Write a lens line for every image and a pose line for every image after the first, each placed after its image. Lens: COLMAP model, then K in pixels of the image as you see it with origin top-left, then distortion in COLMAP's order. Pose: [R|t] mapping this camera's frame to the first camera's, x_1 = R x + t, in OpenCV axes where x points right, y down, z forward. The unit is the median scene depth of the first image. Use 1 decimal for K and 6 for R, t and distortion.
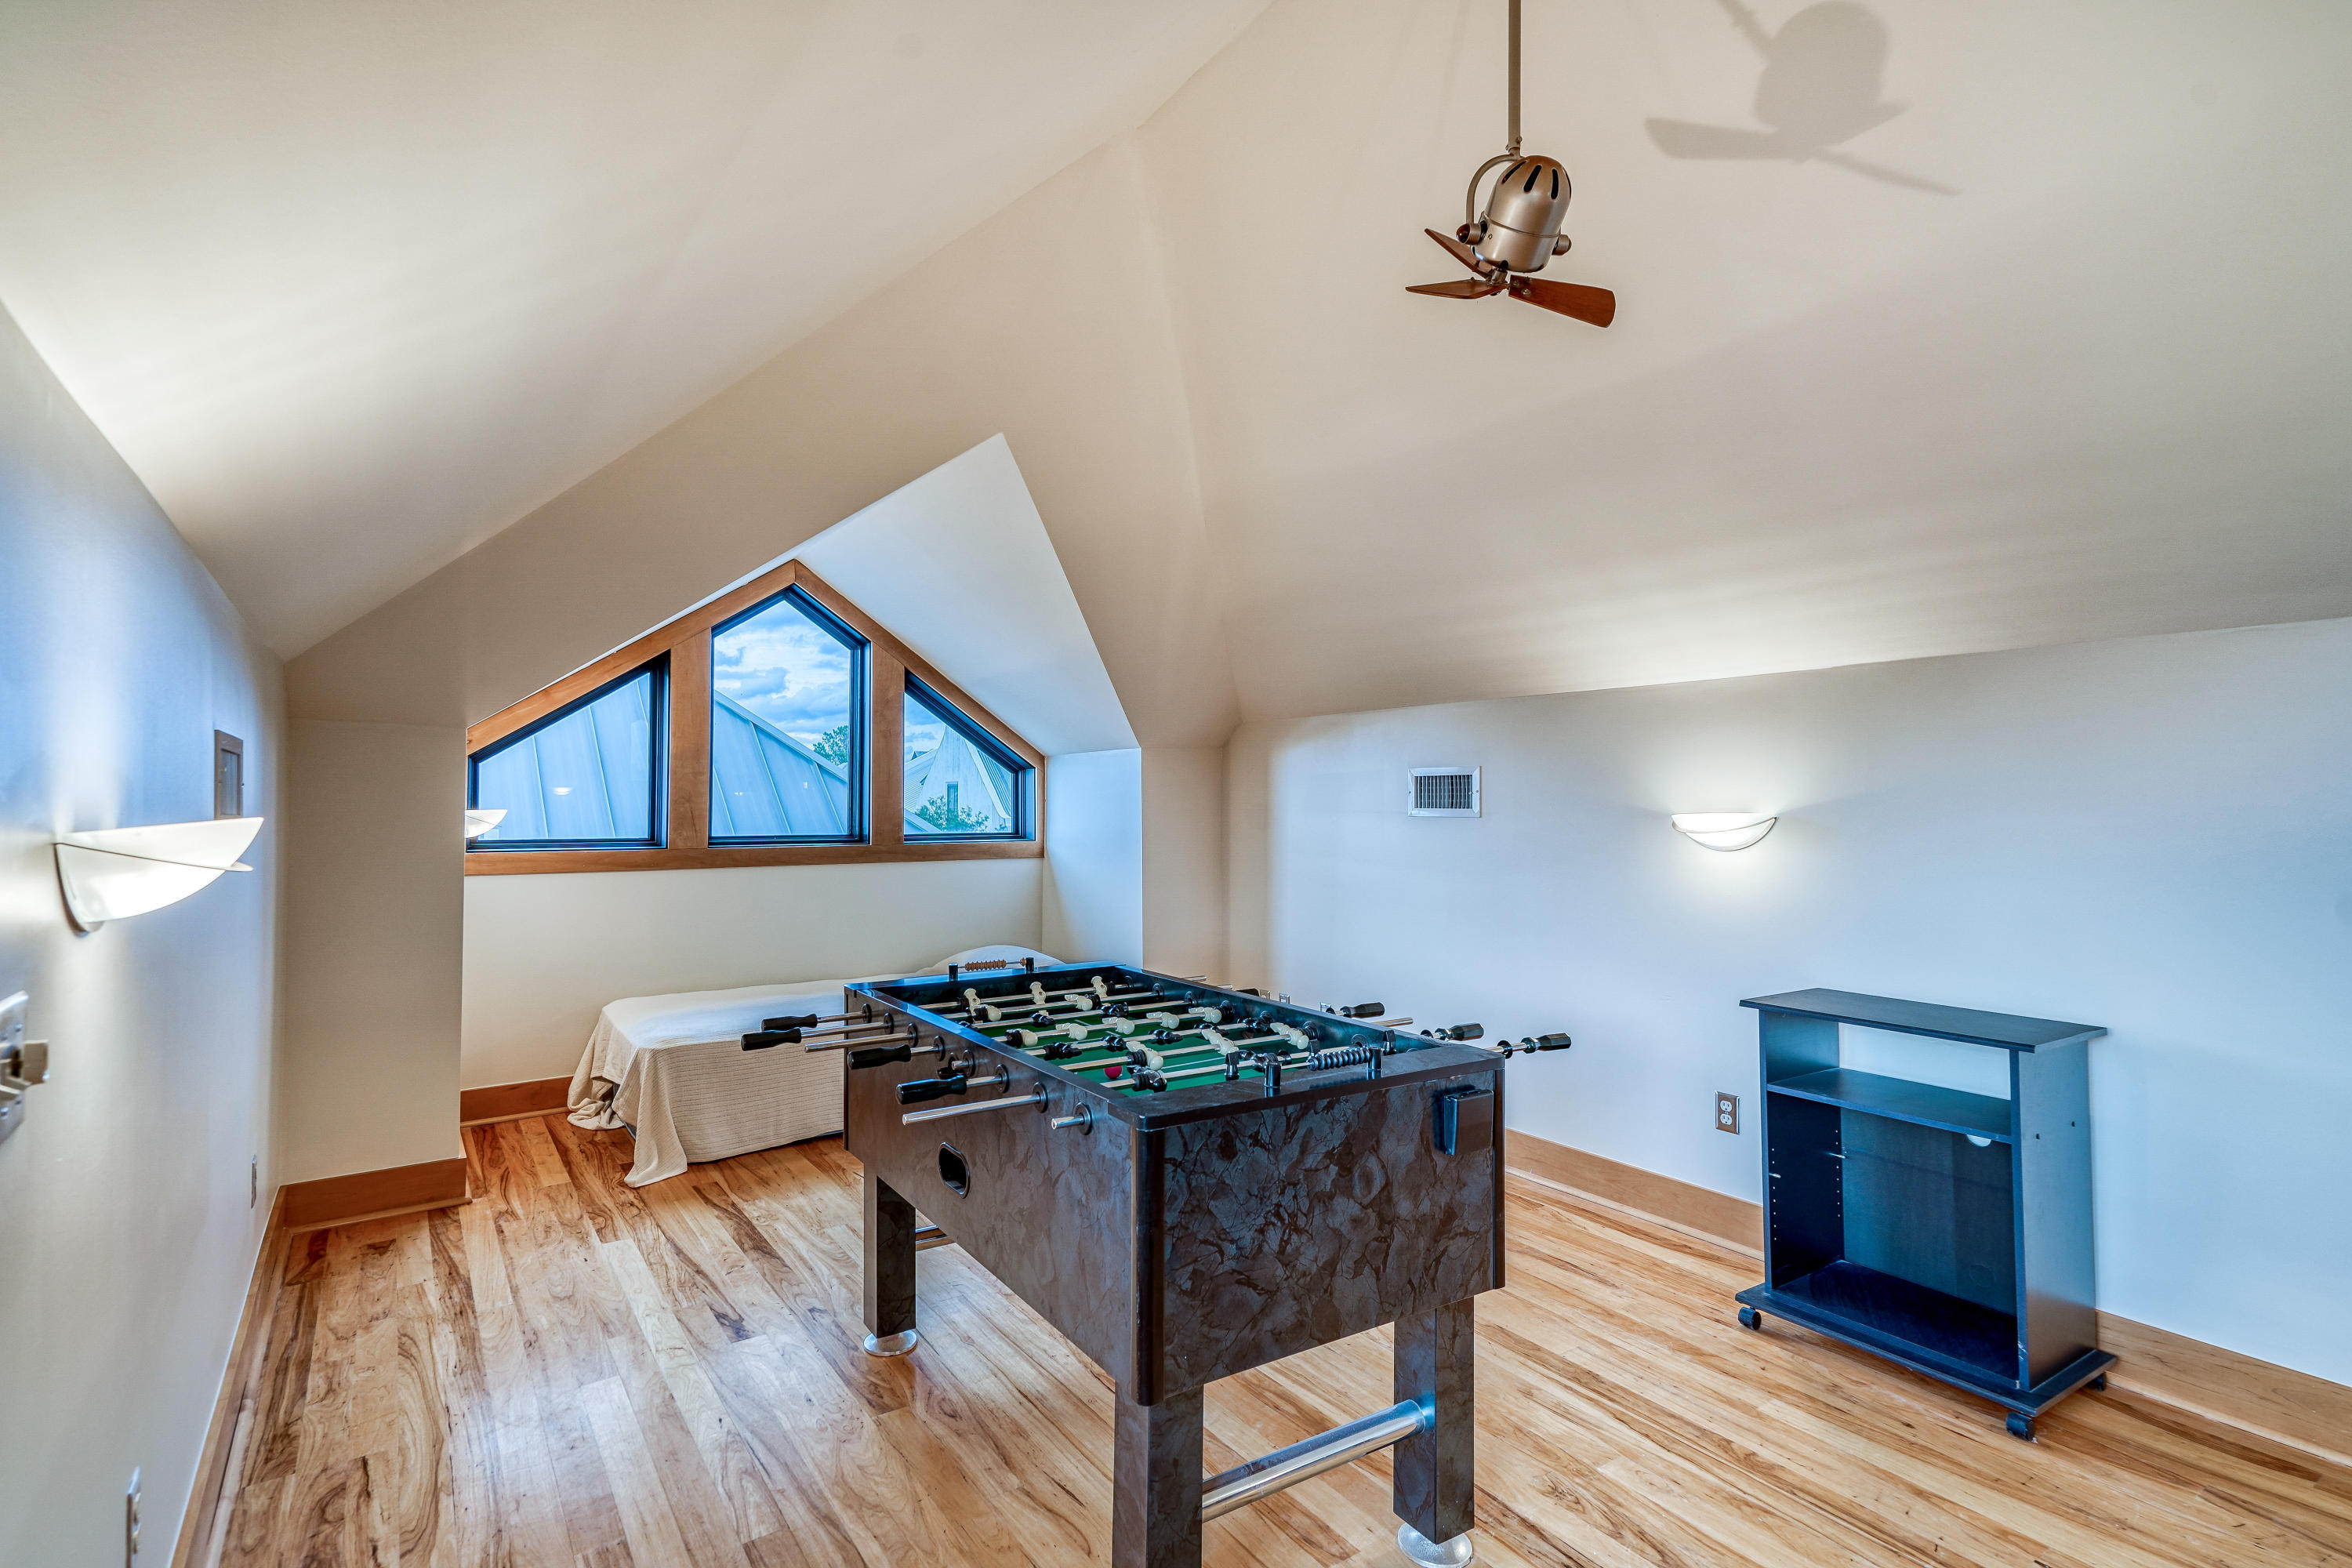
lens RADIAL K [[1131.7, 0, 1165.9], [0, 1131.7, 784.0], [0, 0, 1]] dist [0.000783, 0.000016]
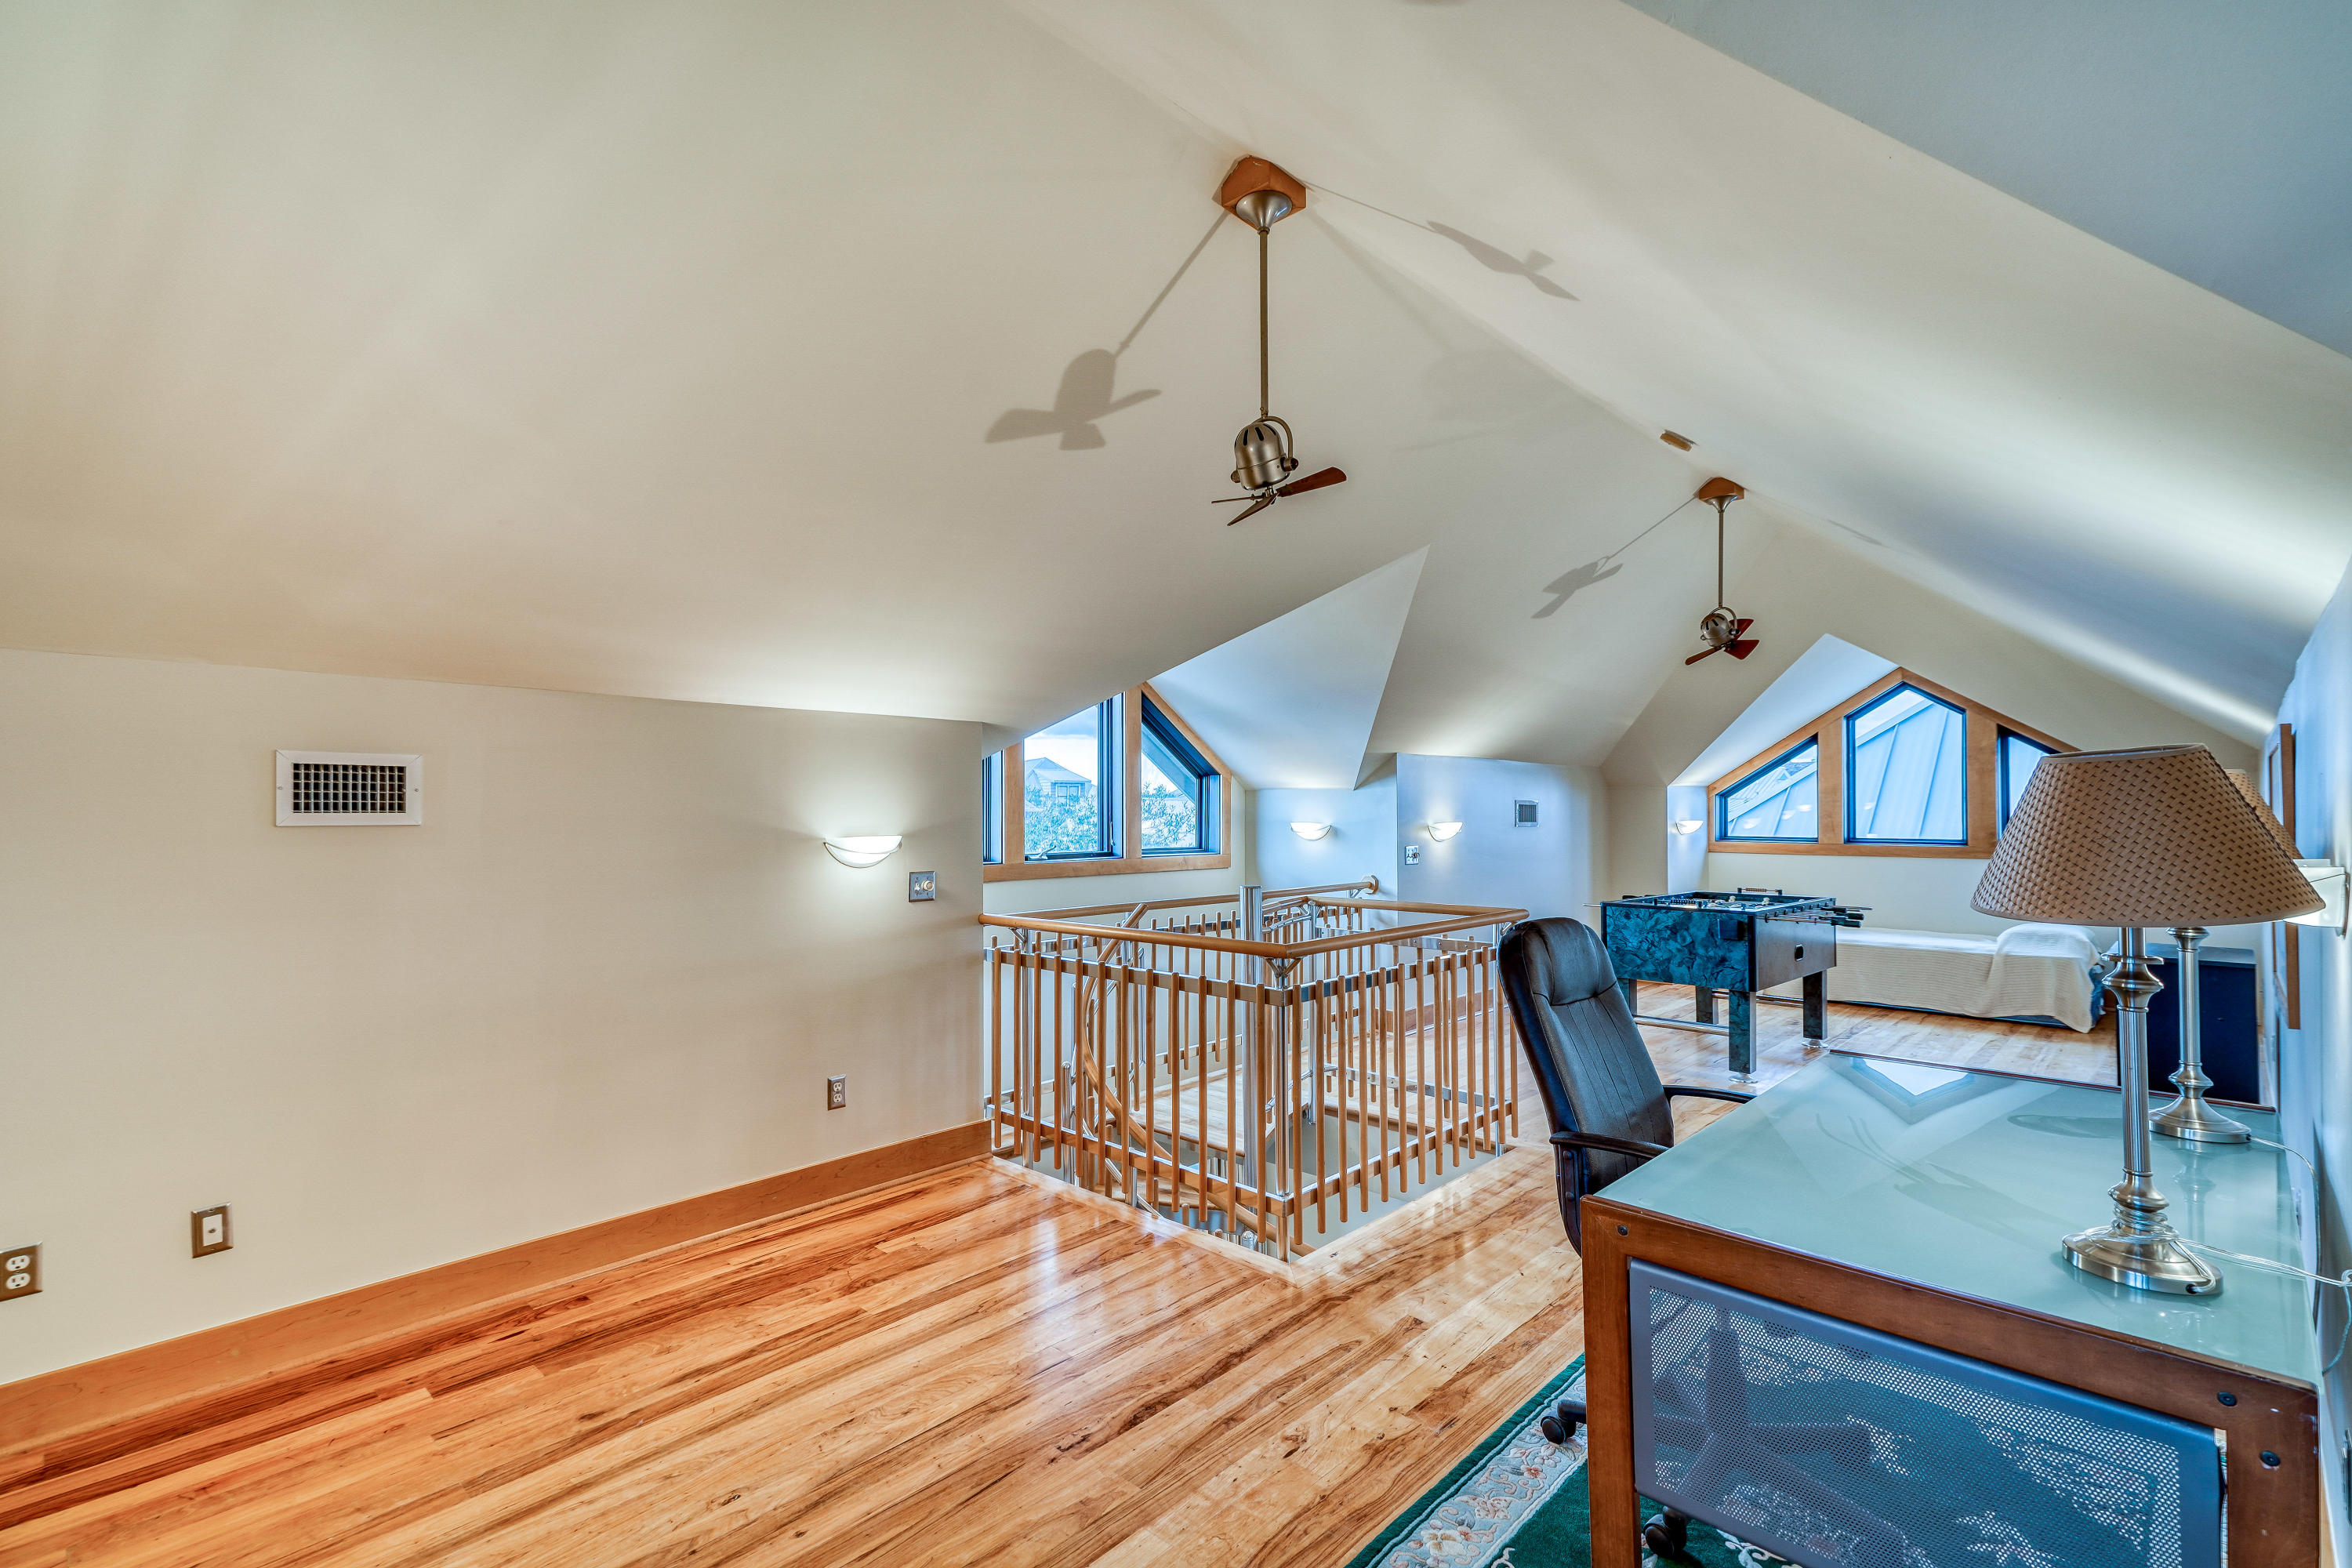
lens RADIAL K [[1131.7, 0, 1170.6], [0, 1131.7, 786.5], [0, 0, 1]] dist [0.000783, 0.000016]
pose [[0.251623, -0.019277, -0.967633, 3.005062], [0.016914, 0.999737, -0.015518, -0.065067], [0.967678, -0.012462, 0.251882, -1.265552]]
